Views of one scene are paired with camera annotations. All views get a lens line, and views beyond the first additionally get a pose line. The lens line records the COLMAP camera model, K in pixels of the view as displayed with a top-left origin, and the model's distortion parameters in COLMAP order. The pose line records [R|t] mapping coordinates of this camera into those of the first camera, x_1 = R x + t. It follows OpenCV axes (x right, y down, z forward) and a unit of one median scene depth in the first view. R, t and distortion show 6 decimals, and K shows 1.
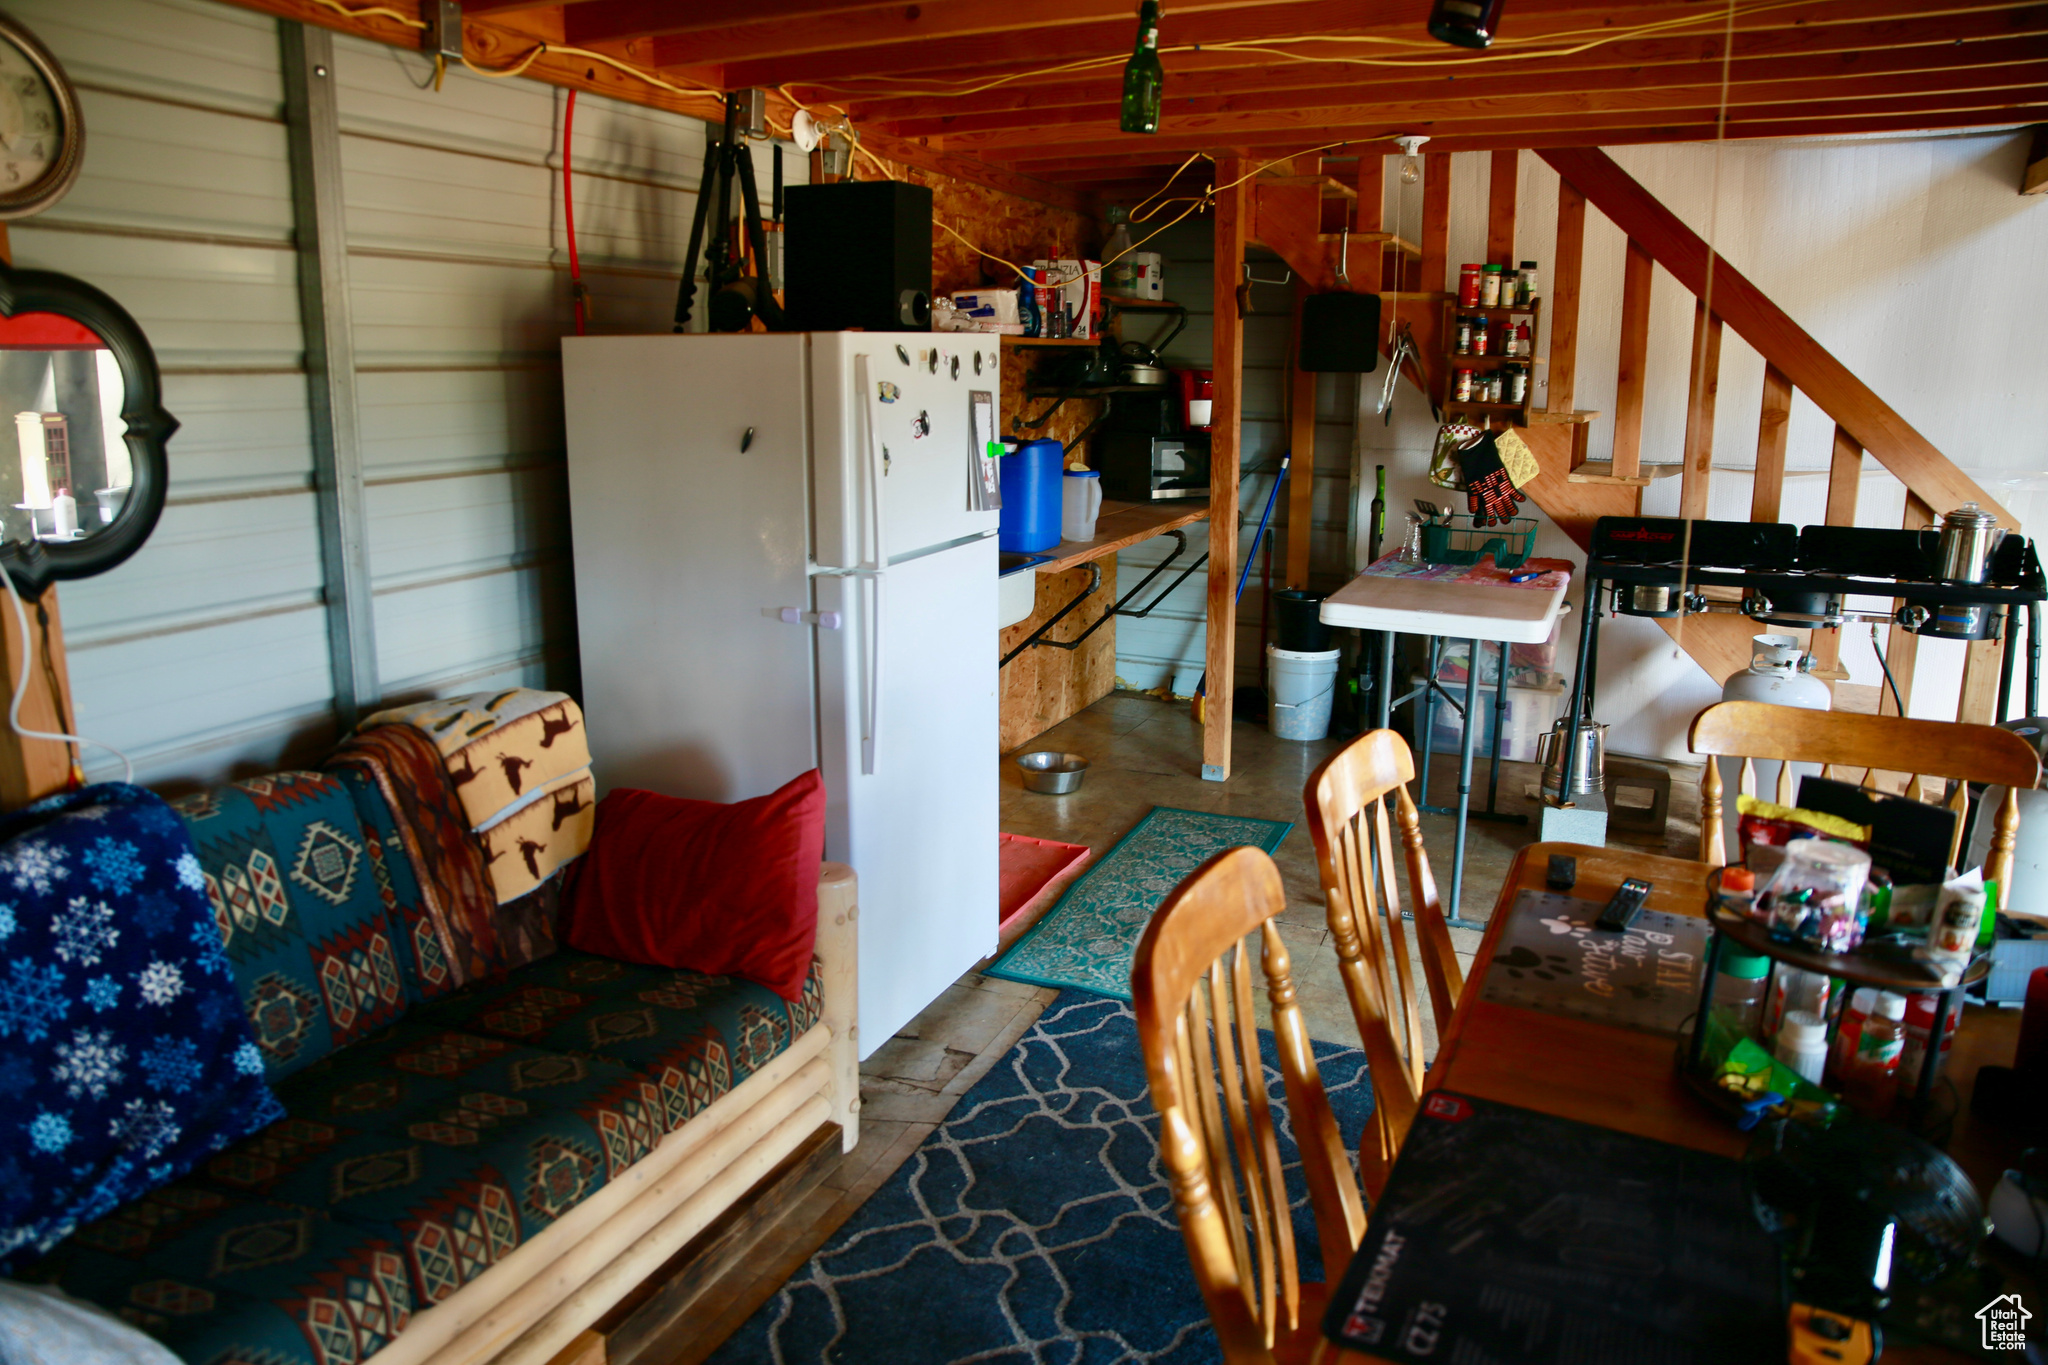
lens RADIAL K [[1421.0, 0, 1021.6], [0, 1421.0, 672.8], [0, 0, 1]] dist [-0.128130, 0.099296]
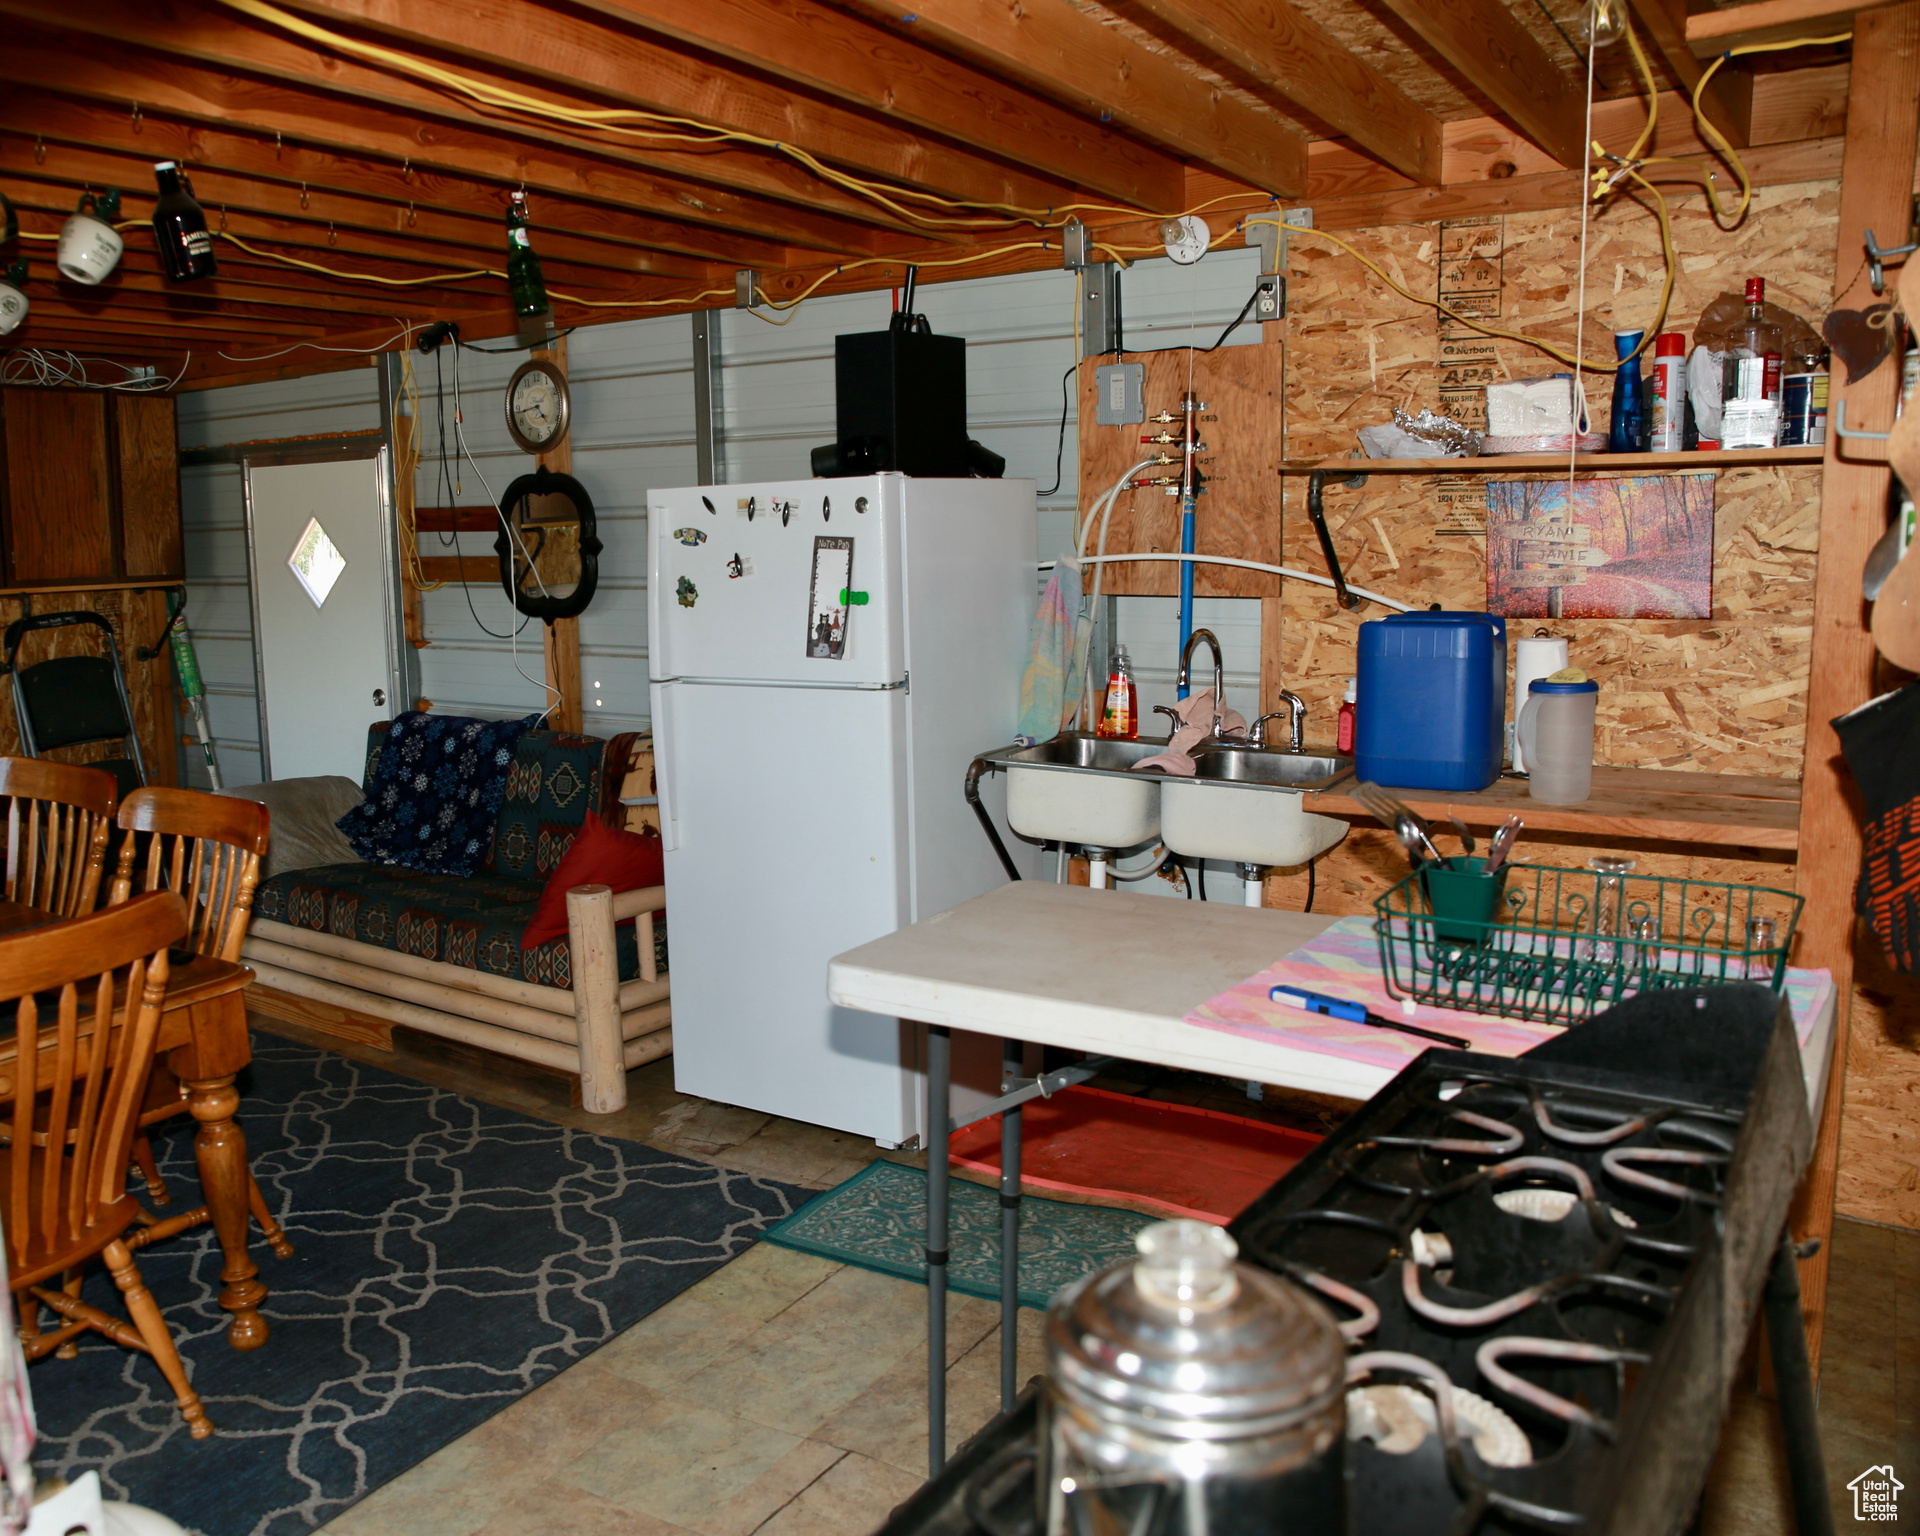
lens RADIAL K [[1560.6, 0, 958.3], [0, 1560.6, 821.0], [0, 0, 1]] dist [-0.106533, -0.000185]
pose [[-0.124989, 0.182665, -0.975198, 1.264658], [-0.205092, 0.956920, 0.205527, -0.302811], [0.970729, 0.225694, -0.082142, 1.474671]]
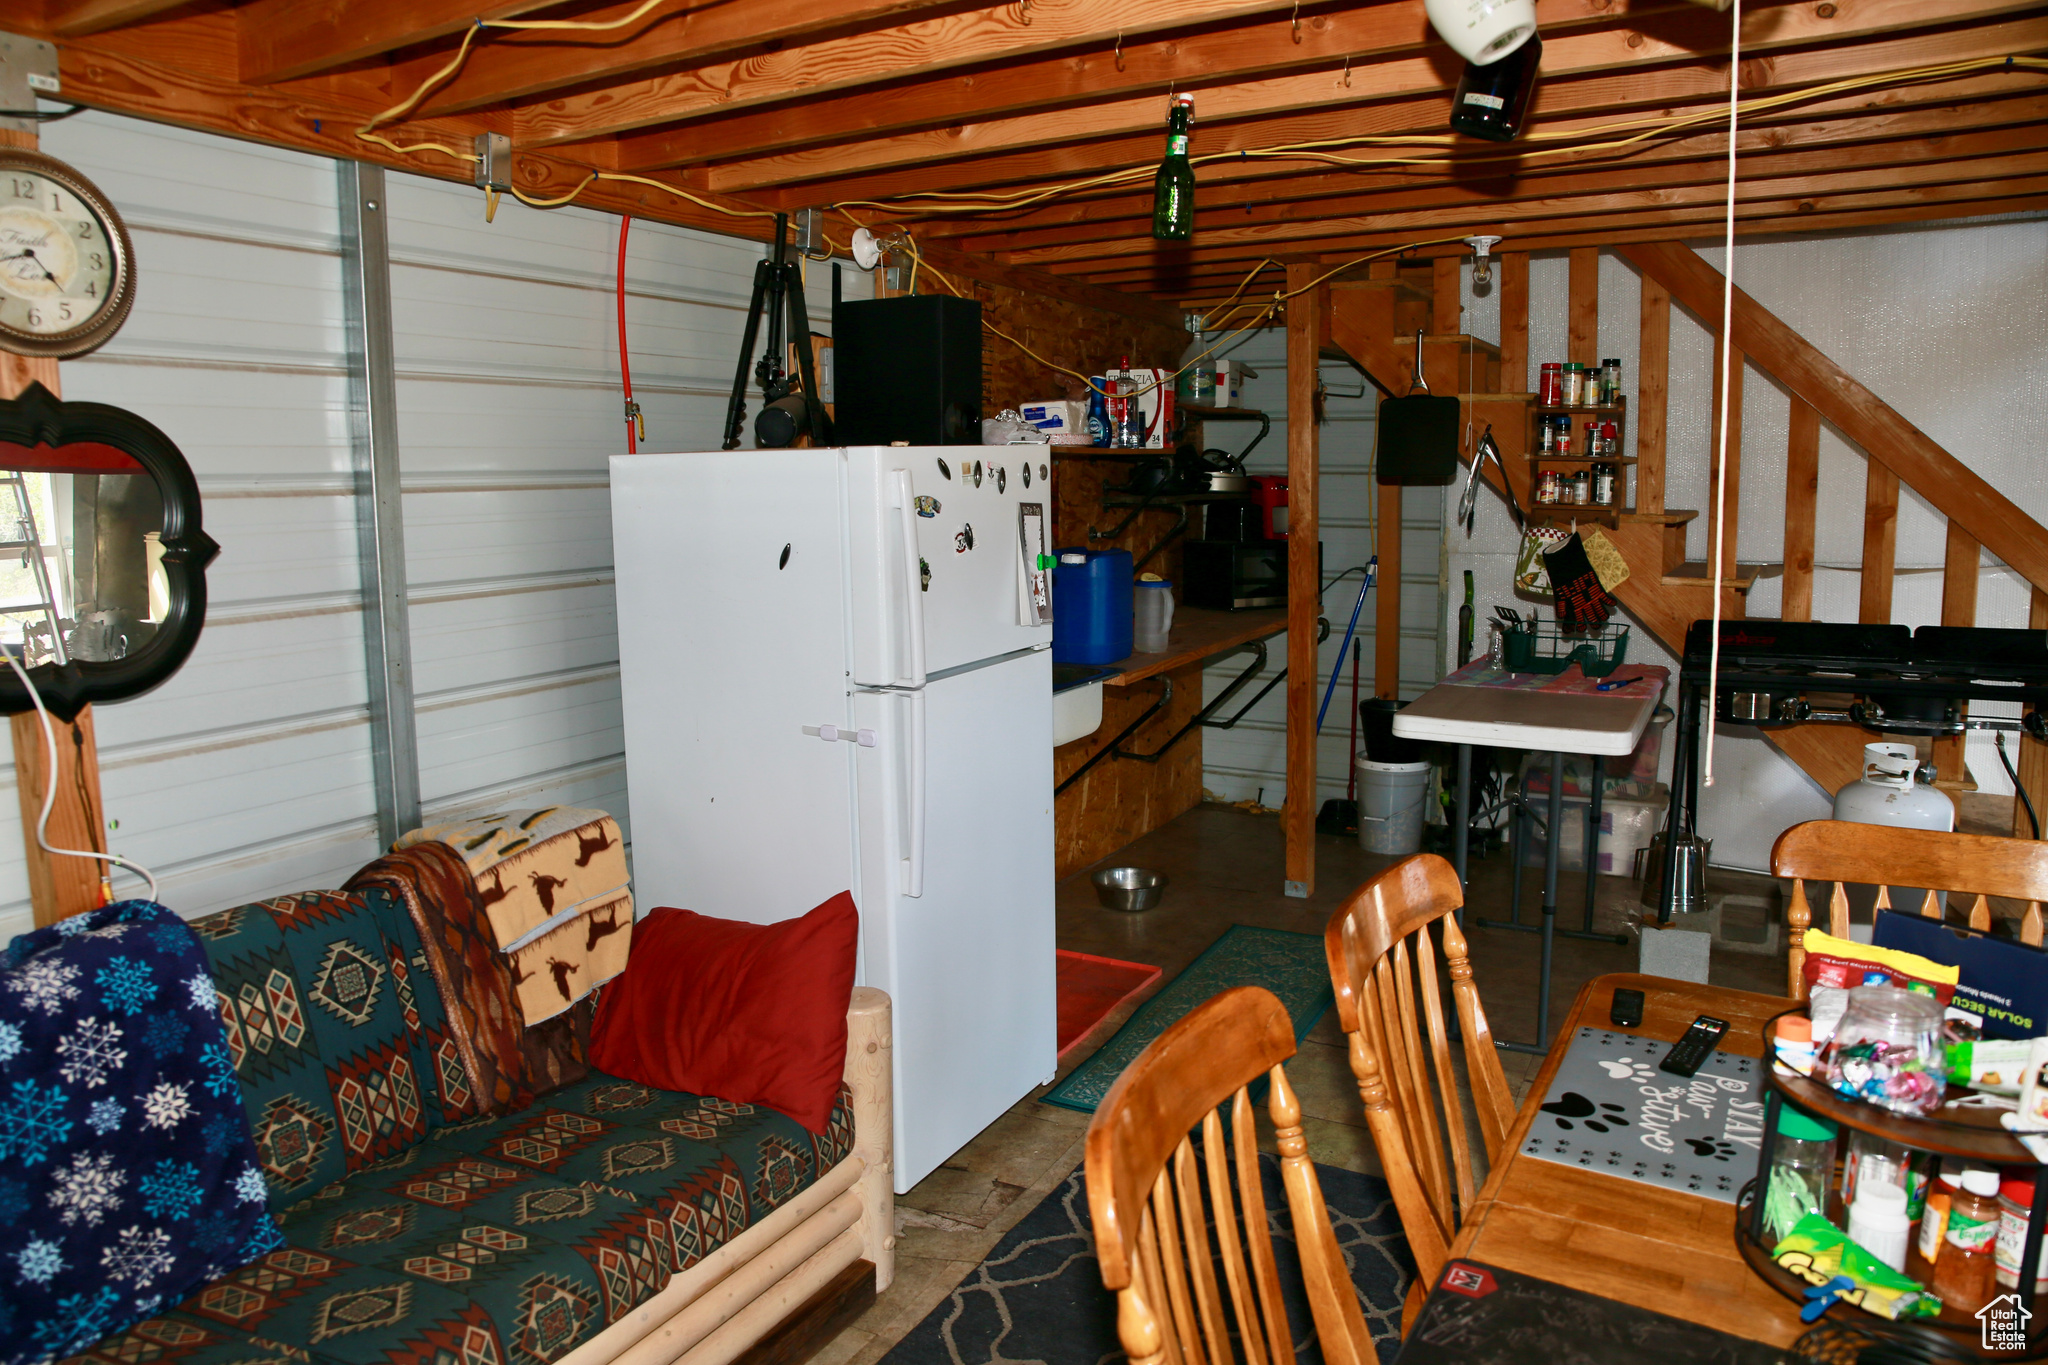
lens RADIAL K [[1421.0, 0, 1021.6], [0, 1421.0, 672.8], [0, 0, 1]] dist [-0.128130, 0.099296]
pose [[0.996572, -0.006891, -0.082438, 0.055034], [0.000659, 0.997154, -0.075385, -0.008458], [0.082723, 0.075072, 0.993741, 0.032585]]
